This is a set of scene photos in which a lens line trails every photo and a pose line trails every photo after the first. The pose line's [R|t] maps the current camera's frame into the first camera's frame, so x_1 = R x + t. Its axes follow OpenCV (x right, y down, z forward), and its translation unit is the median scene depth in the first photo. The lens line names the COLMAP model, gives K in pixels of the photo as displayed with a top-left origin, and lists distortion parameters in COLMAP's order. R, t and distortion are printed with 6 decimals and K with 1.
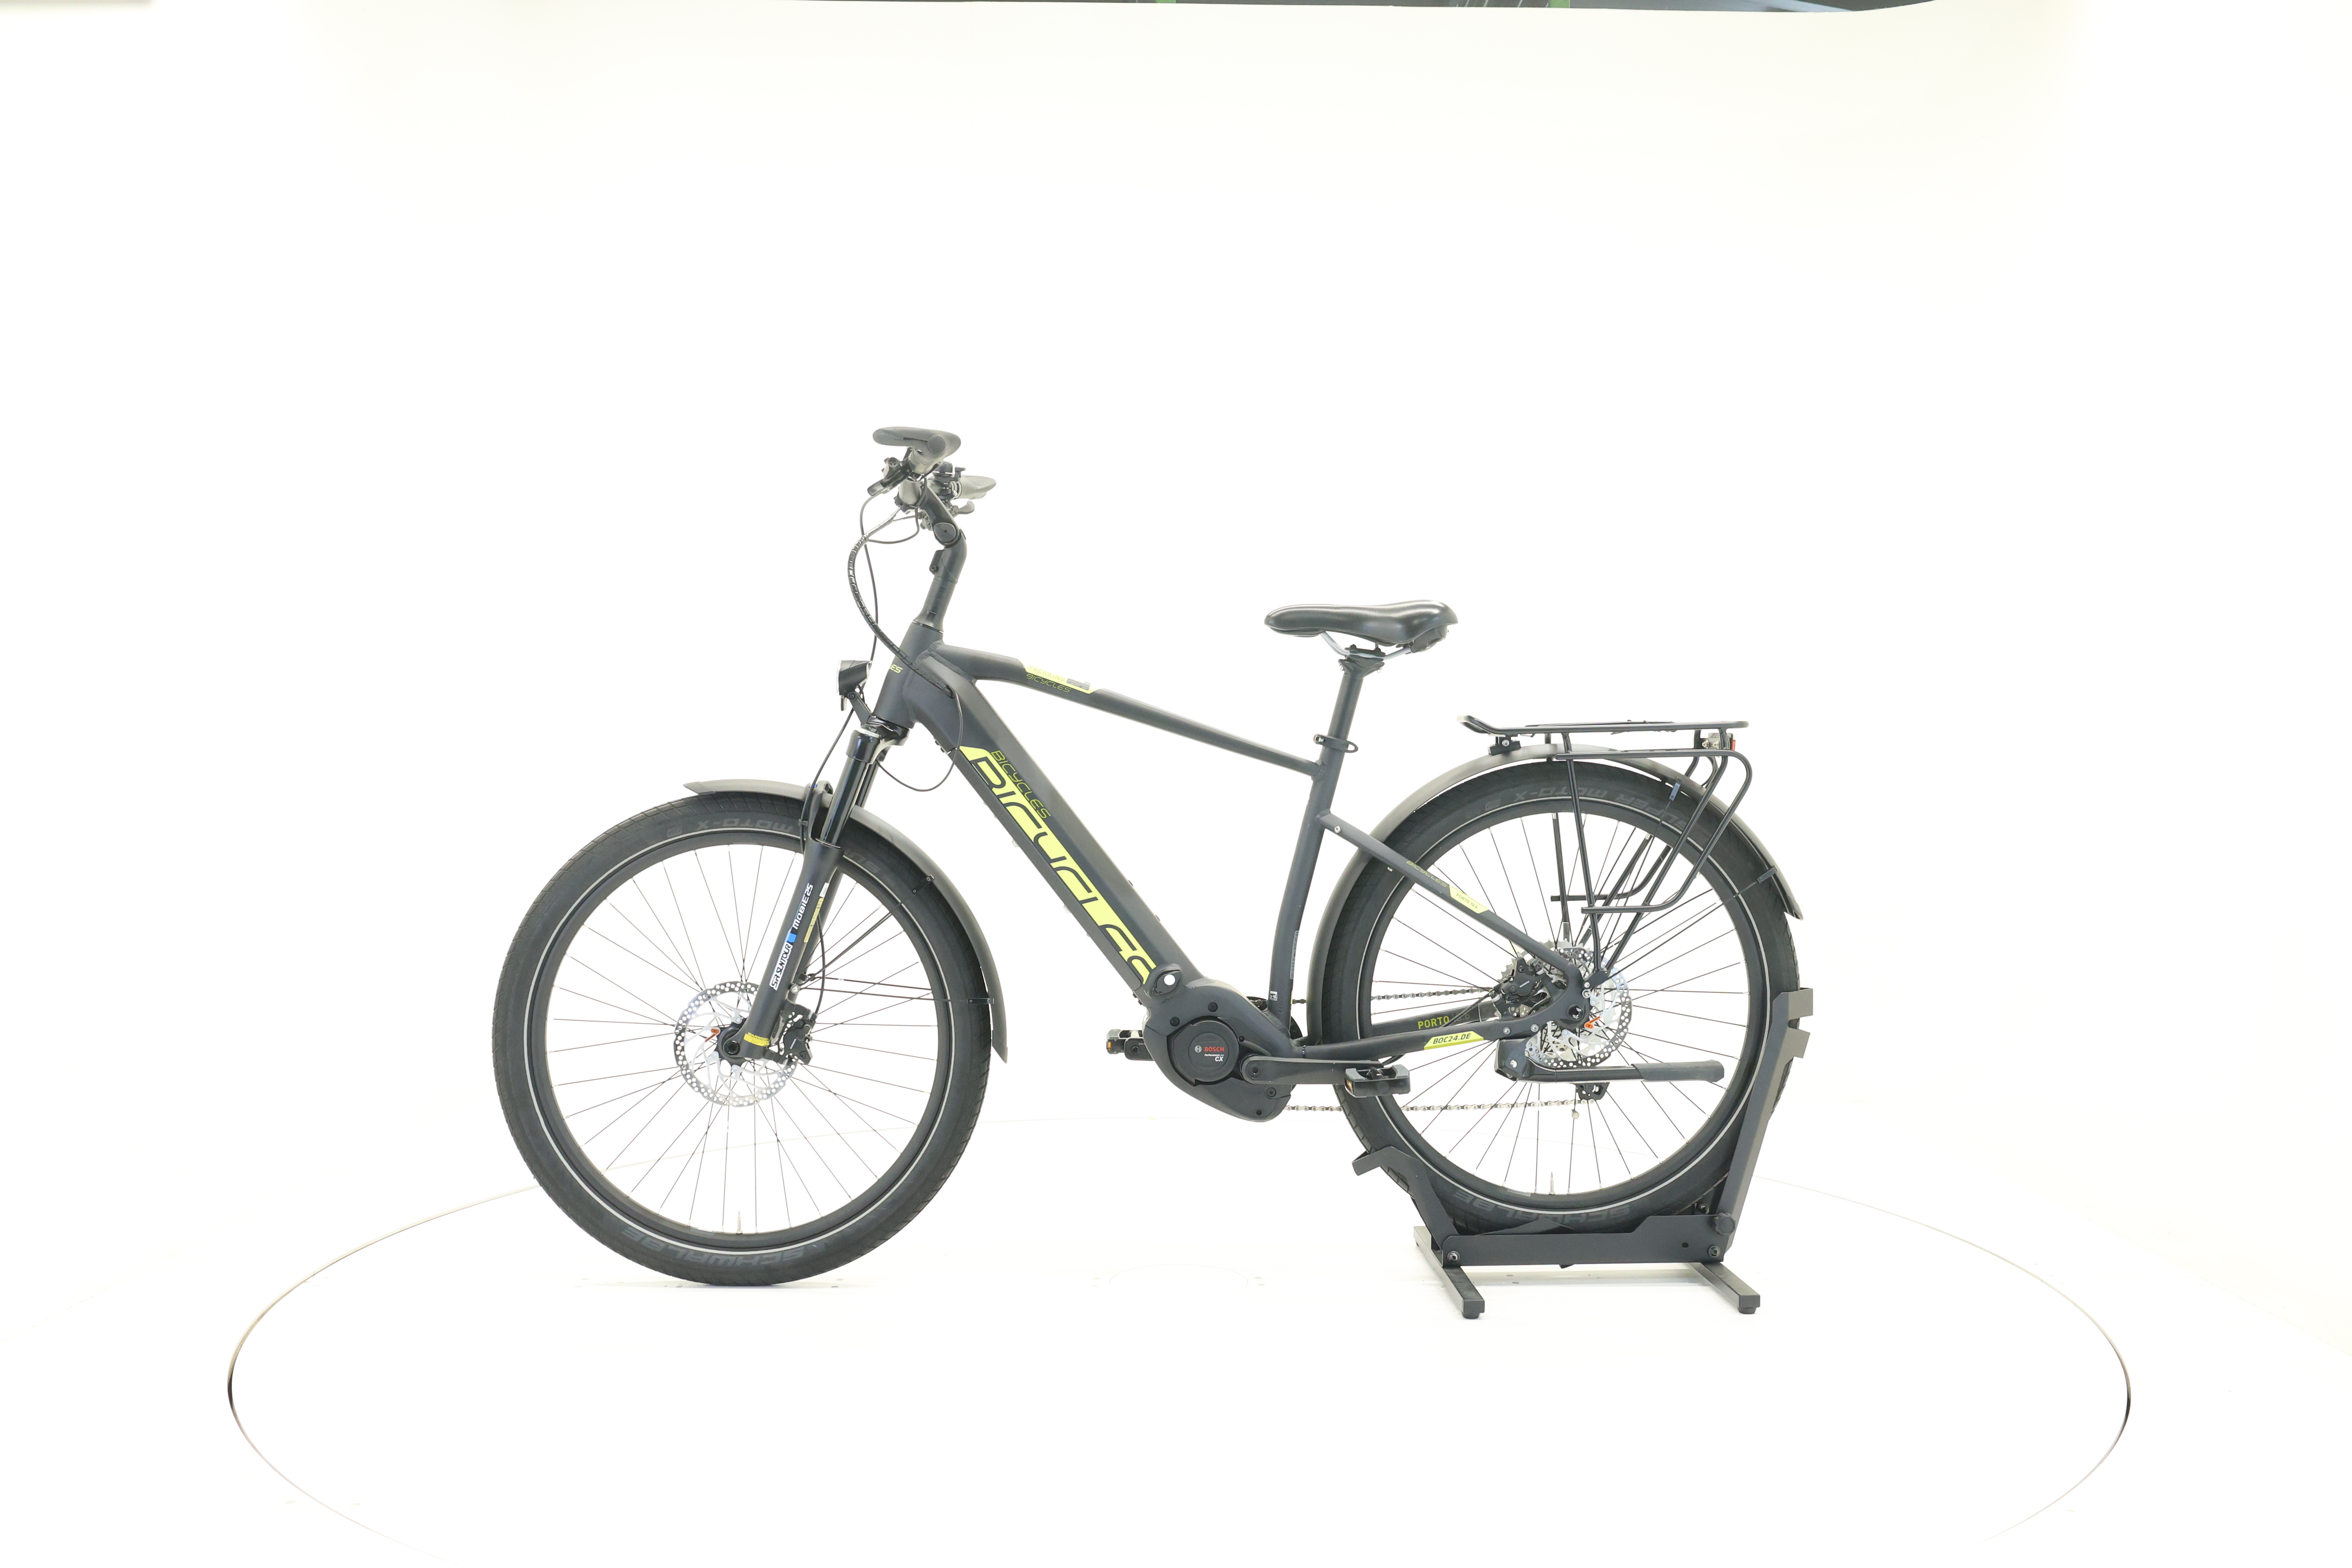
lens RADIAL K [[2060.2, 0, 1177.6], [0, 2060.2, 782.3], [0, 0, 1]] dist [-0.022375, -0.010452]
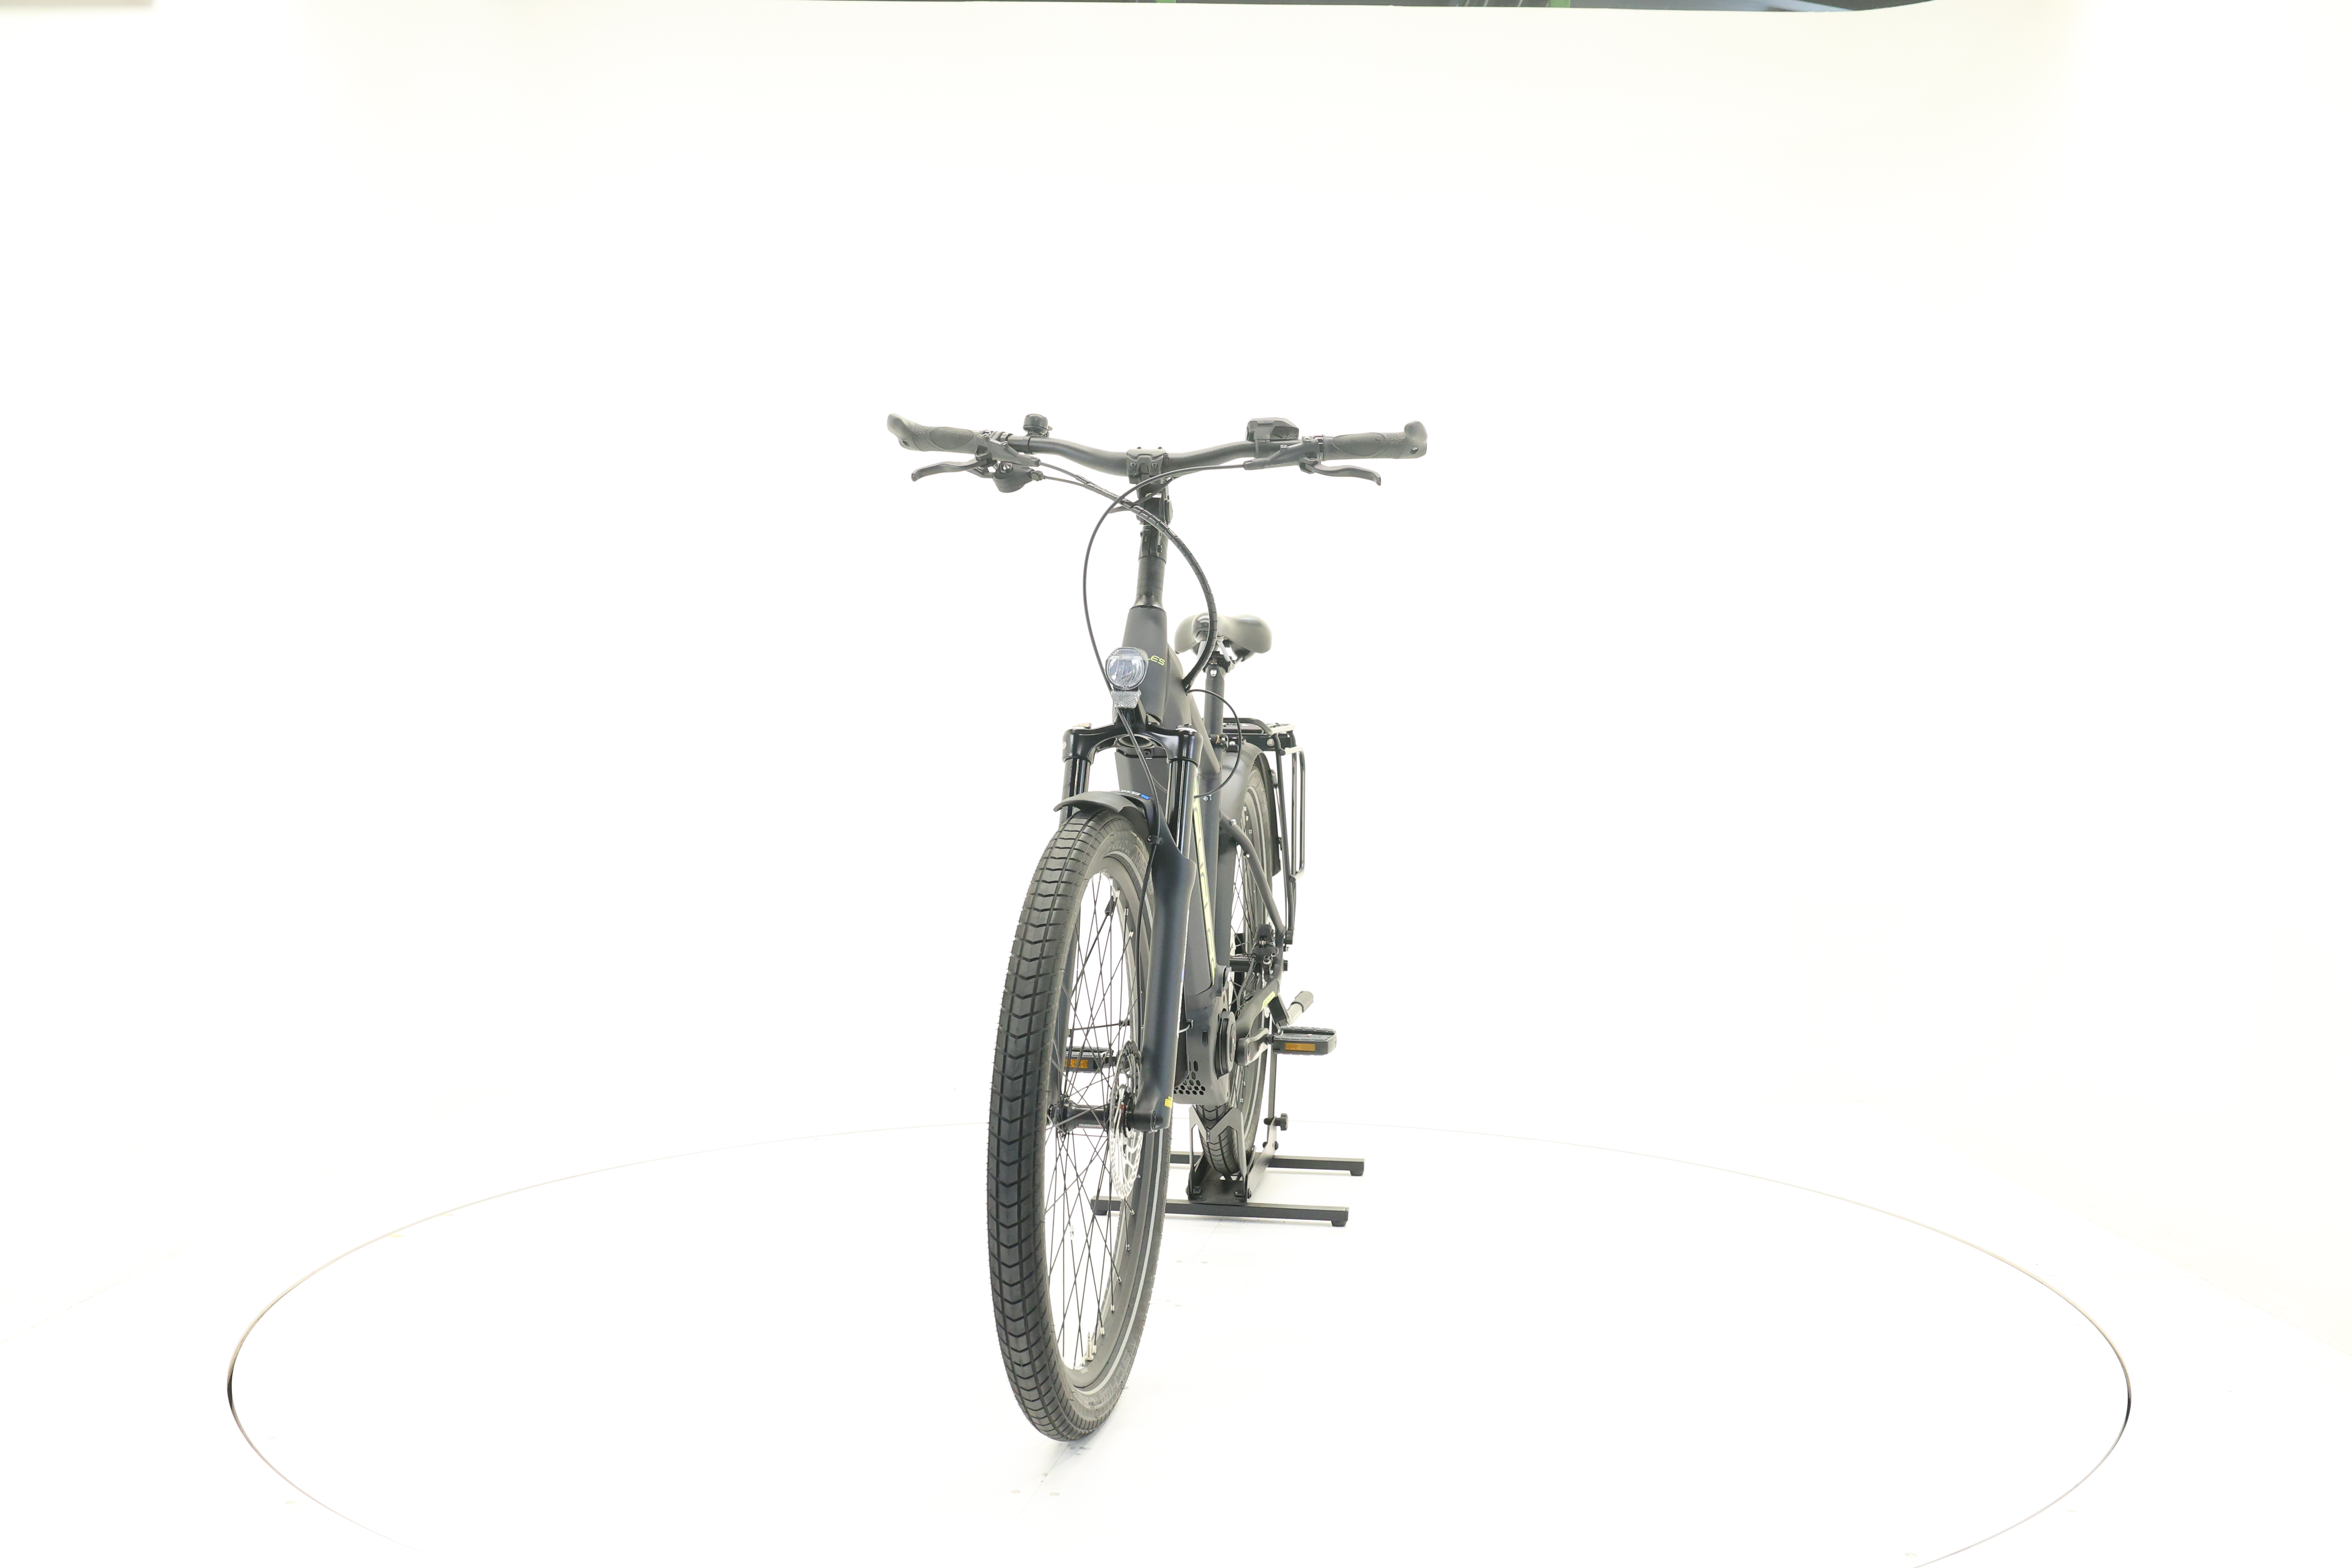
lens RADIAL K [[2060.2, 0, 1179.7], [0, 2060.2, 784.2], [0, 0, 1]] dist [-0.022375, -0.010452]
pose [[0.214284, -0.025086, 0.976449, -0.984992], [0.017707, 0.999606, 0.021795, -0.021232], [-0.976611, 0.012620, 0.214643, 0.794460]]
